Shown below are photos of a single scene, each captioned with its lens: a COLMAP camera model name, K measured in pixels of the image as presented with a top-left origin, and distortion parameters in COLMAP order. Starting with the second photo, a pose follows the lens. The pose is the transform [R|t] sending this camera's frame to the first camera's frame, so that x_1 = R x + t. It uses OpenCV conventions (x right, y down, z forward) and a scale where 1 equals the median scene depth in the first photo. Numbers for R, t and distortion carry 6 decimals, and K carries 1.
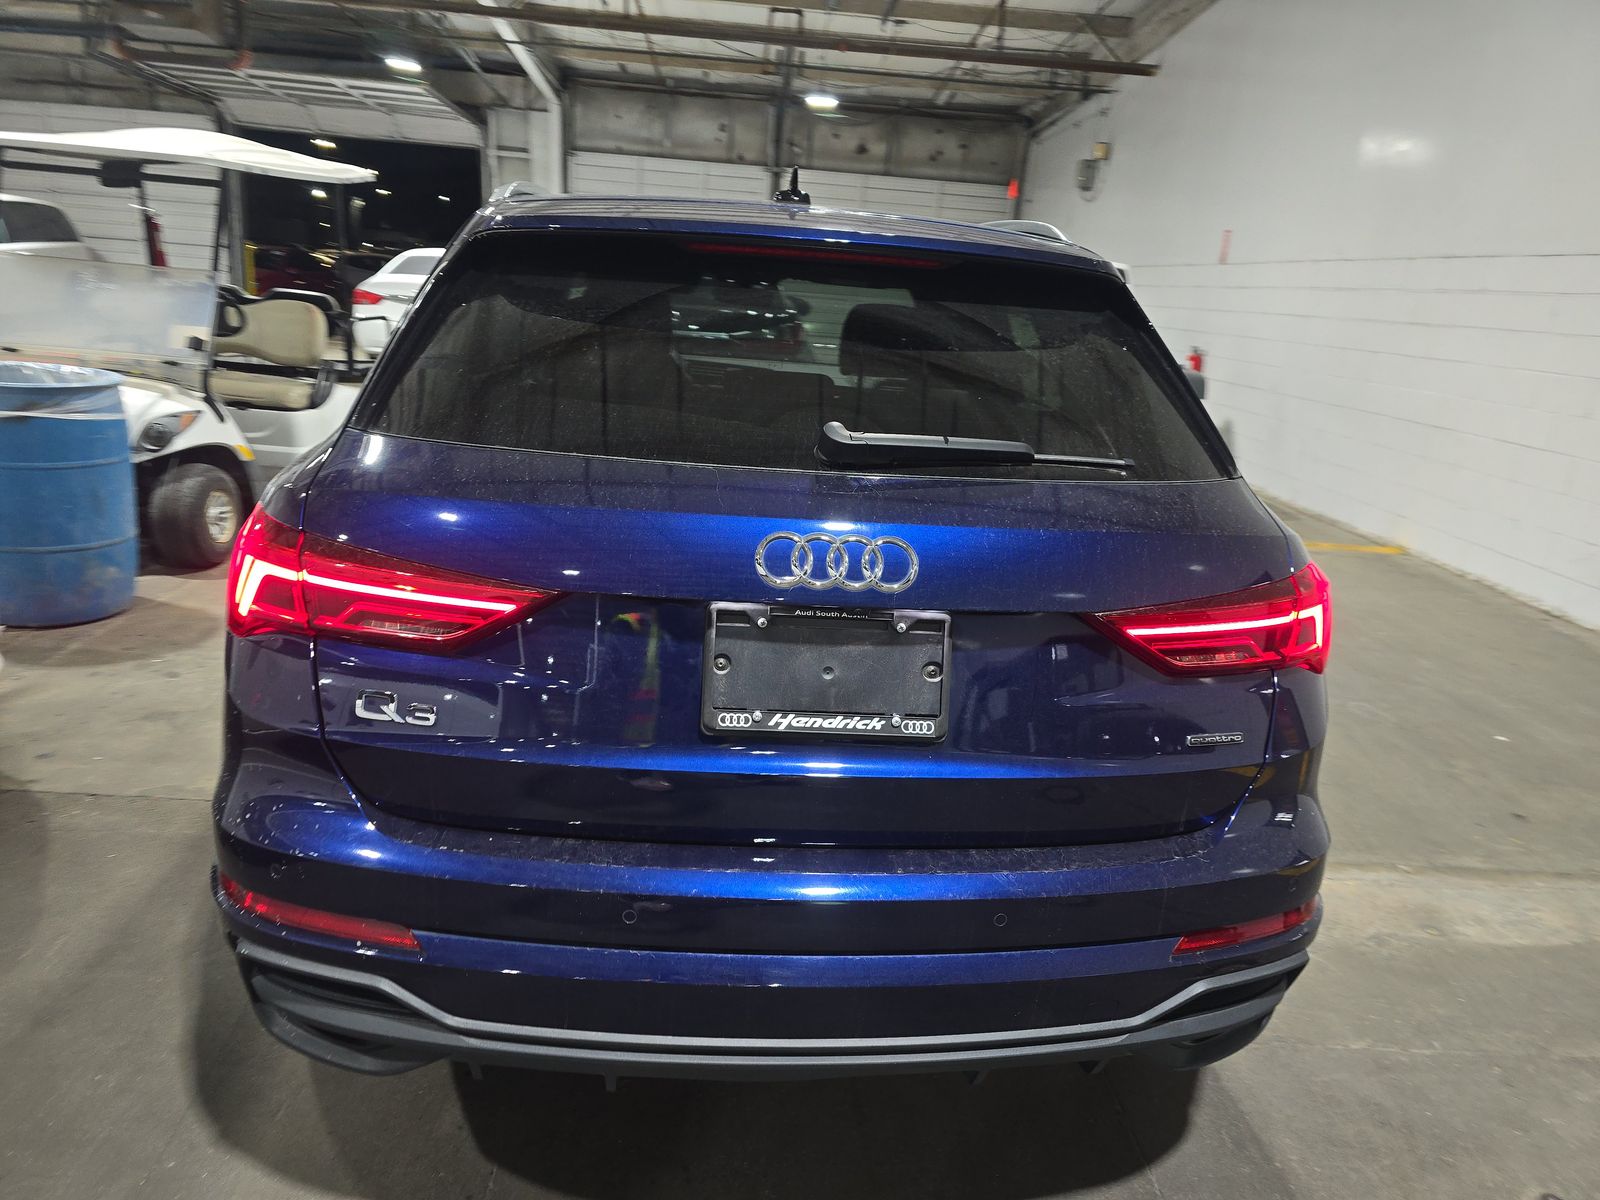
lens RADIAL K [[1104.2, 0, 800.0], [0, 1104.2, 600.0], [0, 0, 1]] dist [0.072536, -0.071335]
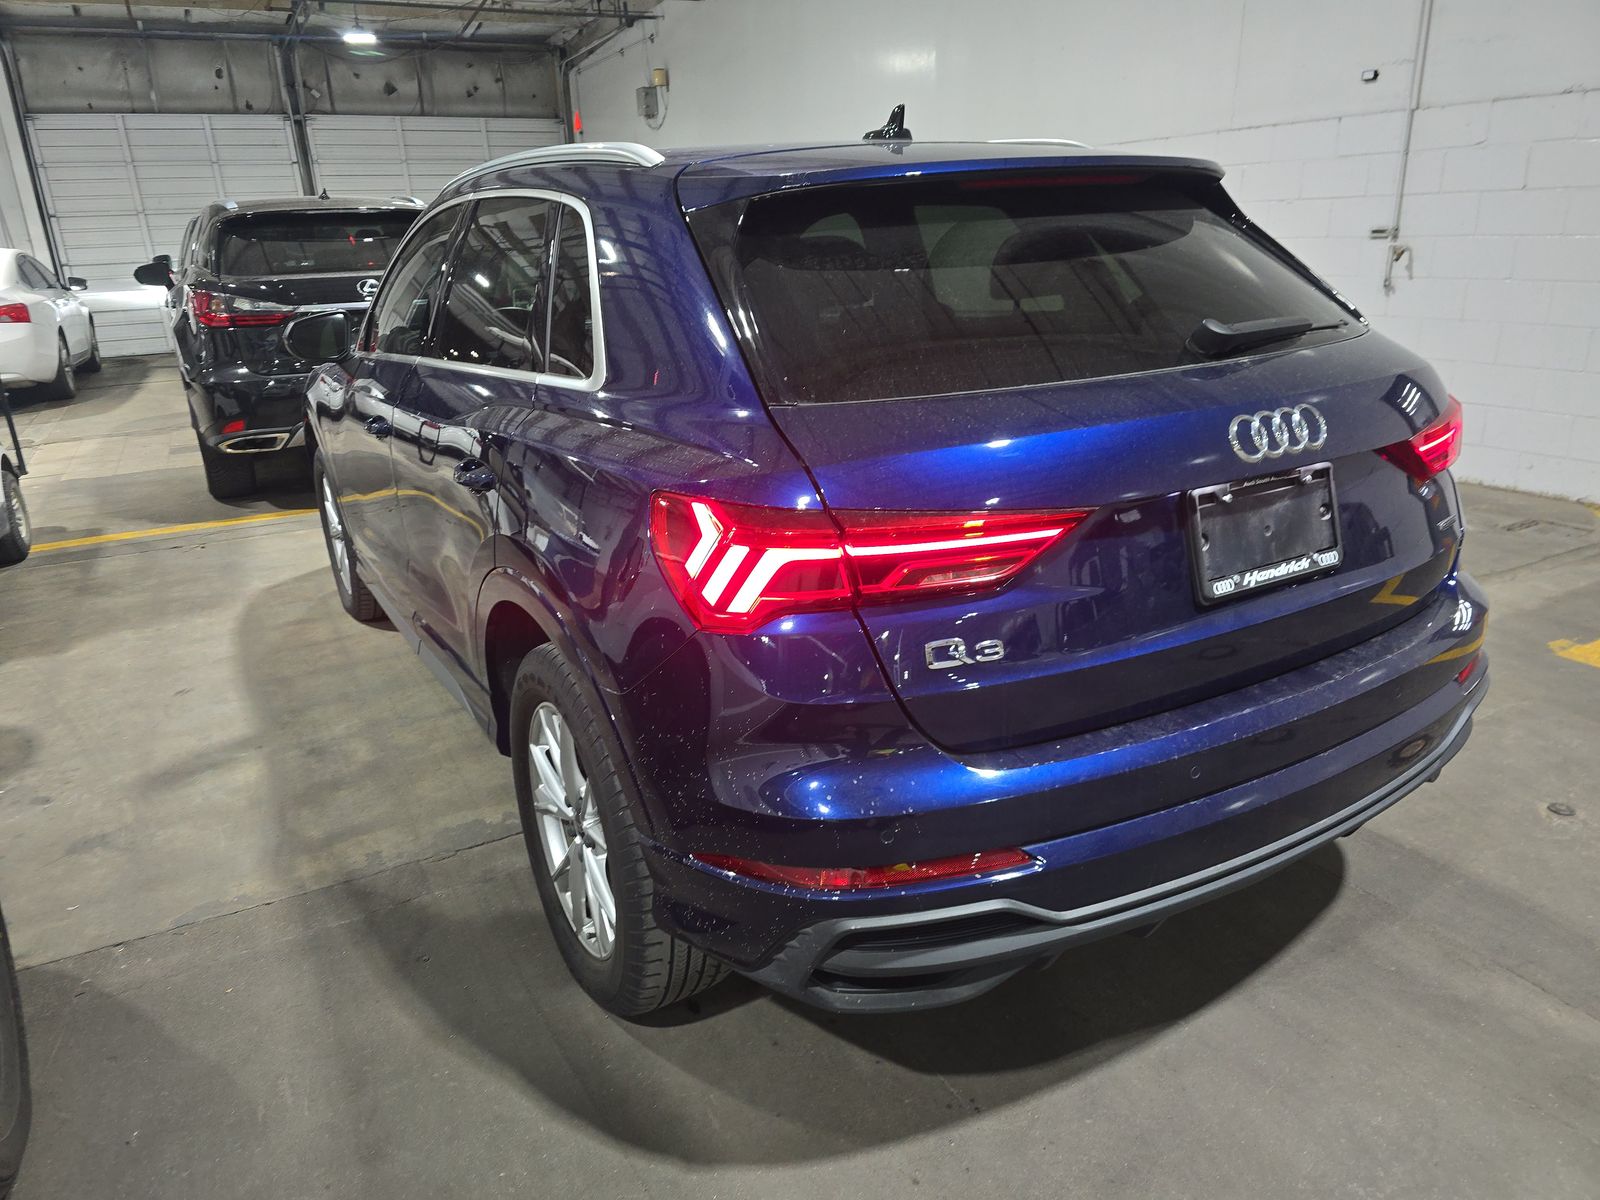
lens RADIAL K [[1104.2, 0, 800.0], [0, 1104.2, 600.0], [0, 0, 1]] dist [0.072536, -0.071335]
pose [[0.893429, -0.238154, 0.380876, -0.112411], [0.217605, 0.971221, 0.096843, -0.010816], [-0.392978, -0.003642, 0.919541, 0.012868]]
